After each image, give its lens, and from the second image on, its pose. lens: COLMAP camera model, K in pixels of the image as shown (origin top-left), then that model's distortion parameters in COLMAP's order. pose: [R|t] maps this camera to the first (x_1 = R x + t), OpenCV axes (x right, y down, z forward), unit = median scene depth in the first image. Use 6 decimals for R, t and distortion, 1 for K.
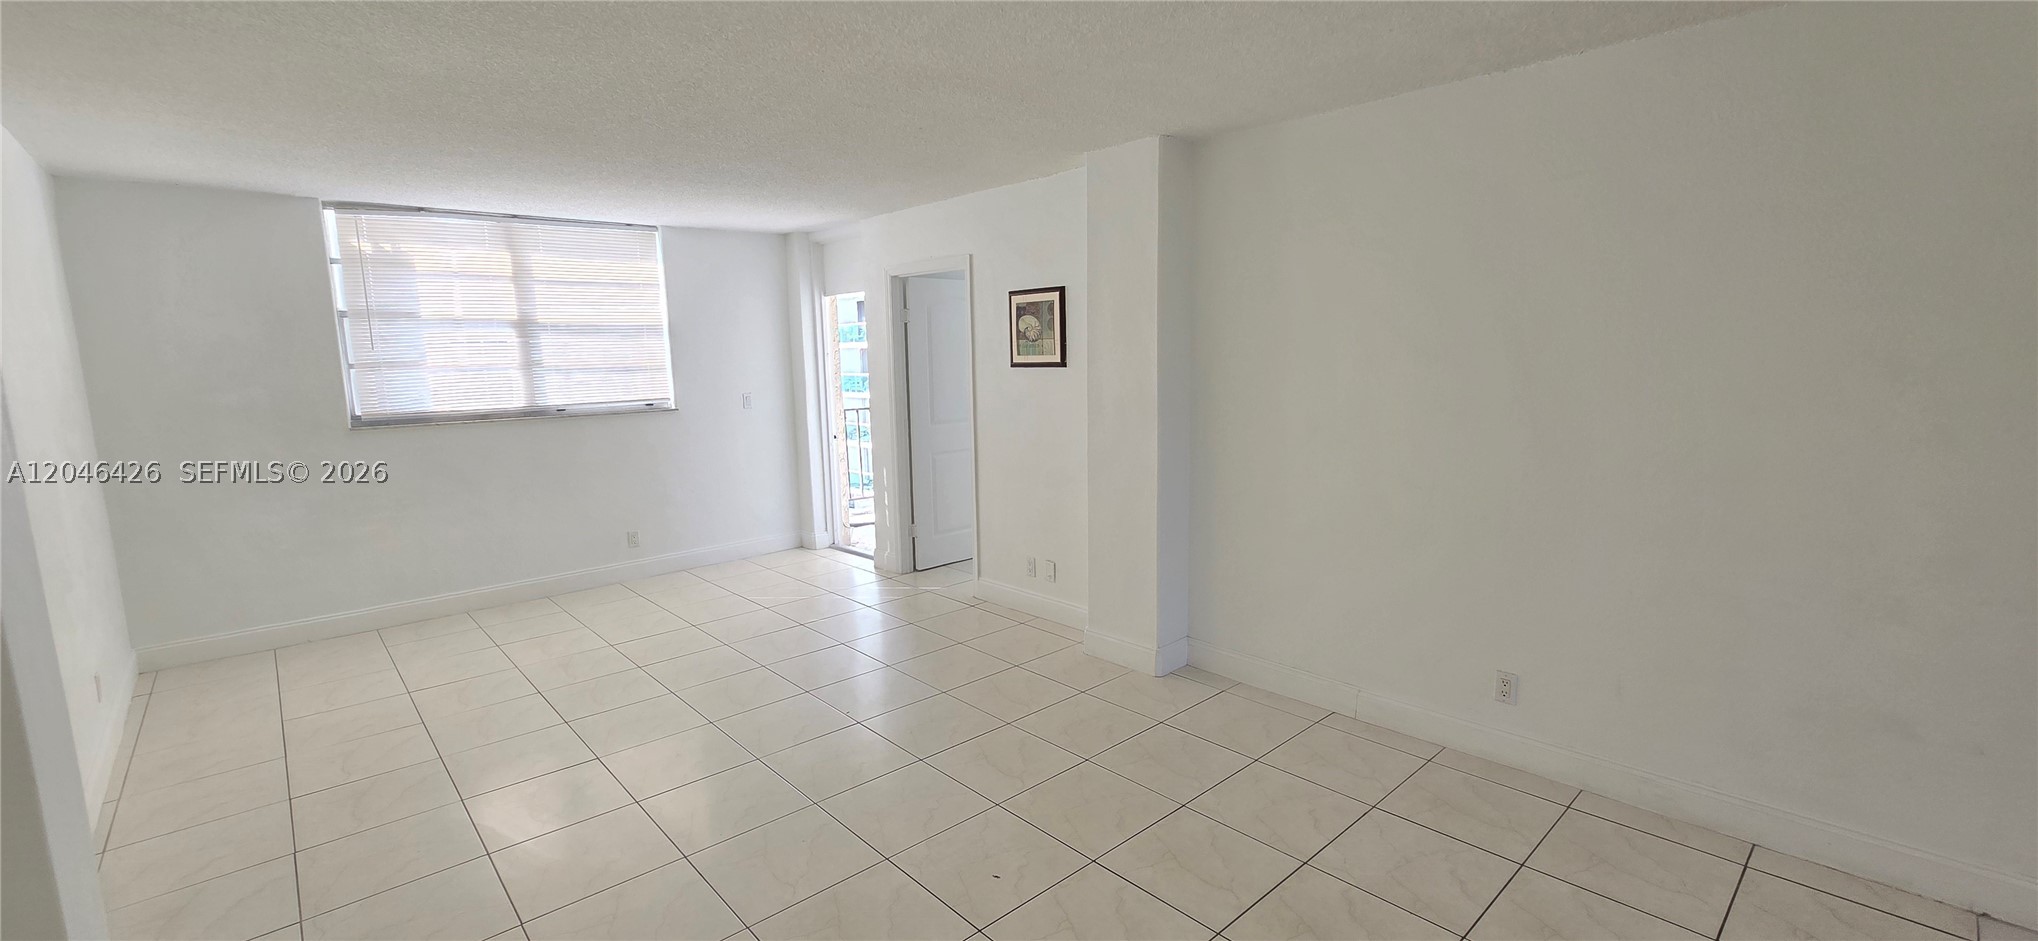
lens RADIAL K [[853.6, 0, 1019.0], [0, 853.6, 470.5], [0, 0, 1]] dist [0.000440, -0.000140]
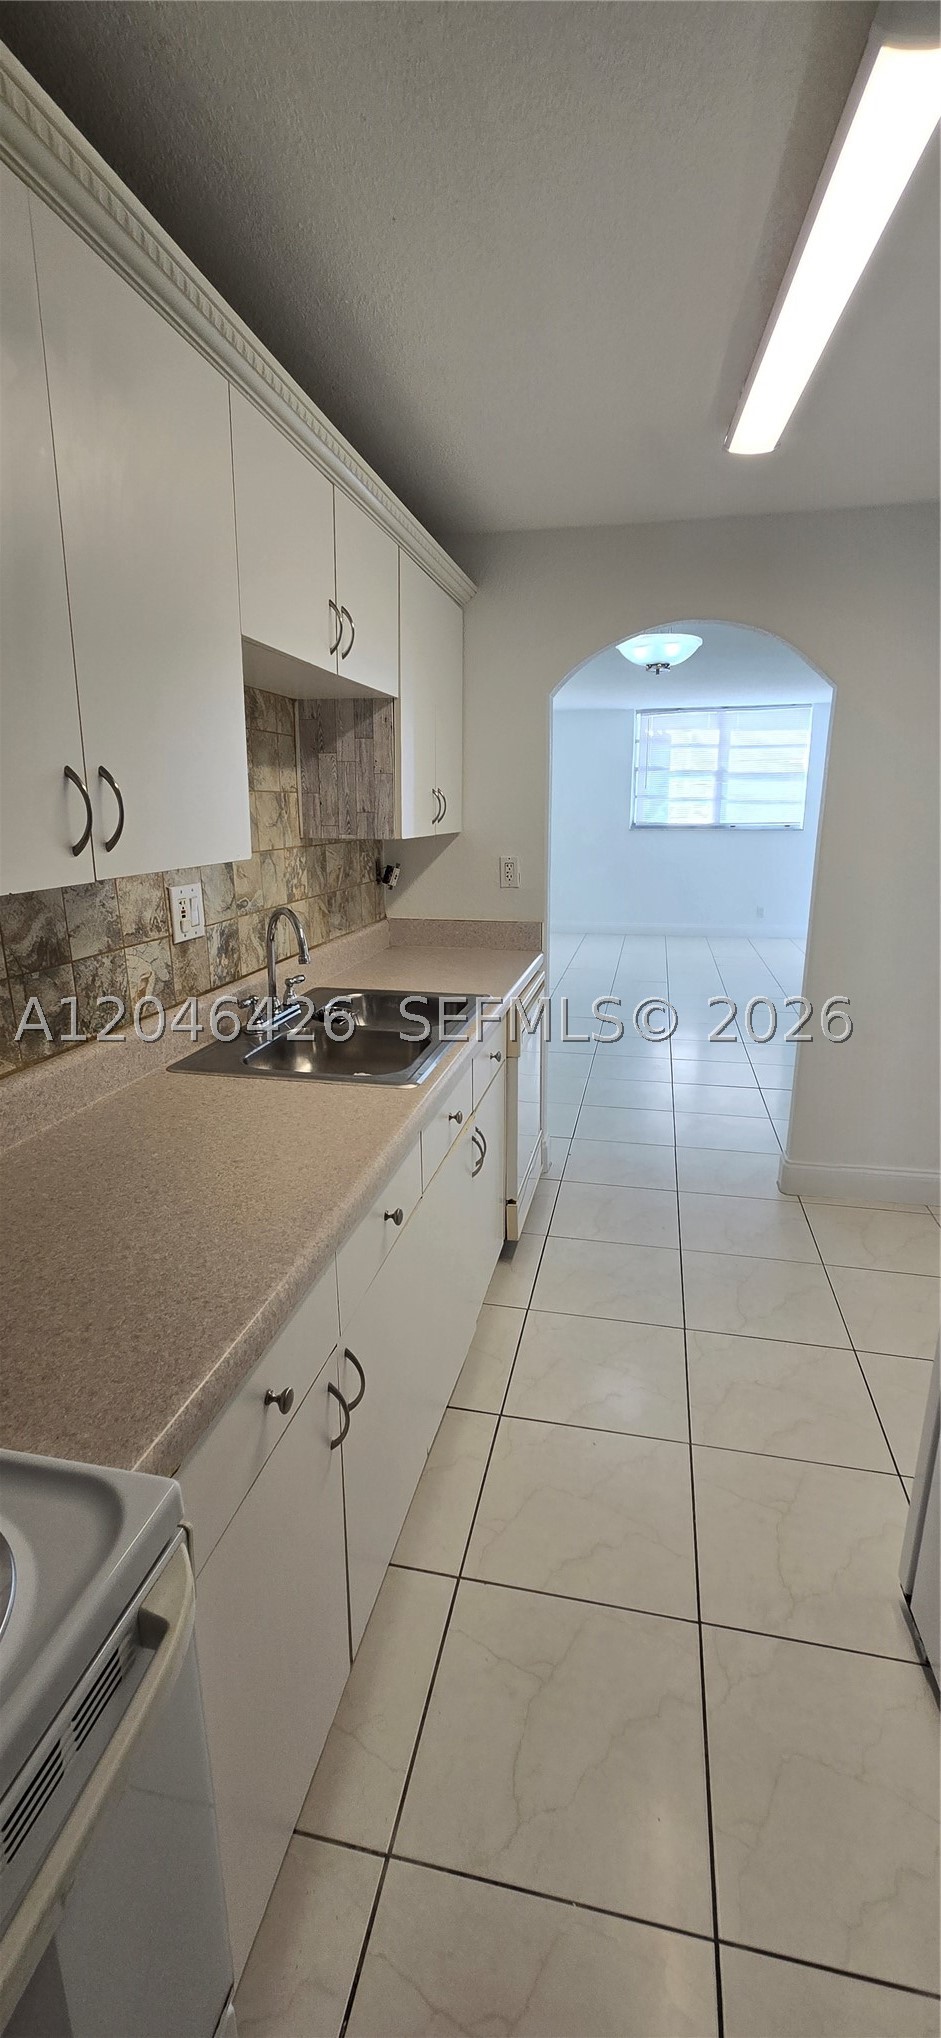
lens RADIAL K [[853.6, 0, 470.5], [0, 853.6, 1019.0], [0, 0, 1]] dist [0.000440, -0.000140]
pose [[0.580654, 0.219847, -0.783906, 0.597154], [-0.126404, 0.975519, 0.179956, 0.065630], [0.804278, -0.005403, 0.594229, -0.432481]]
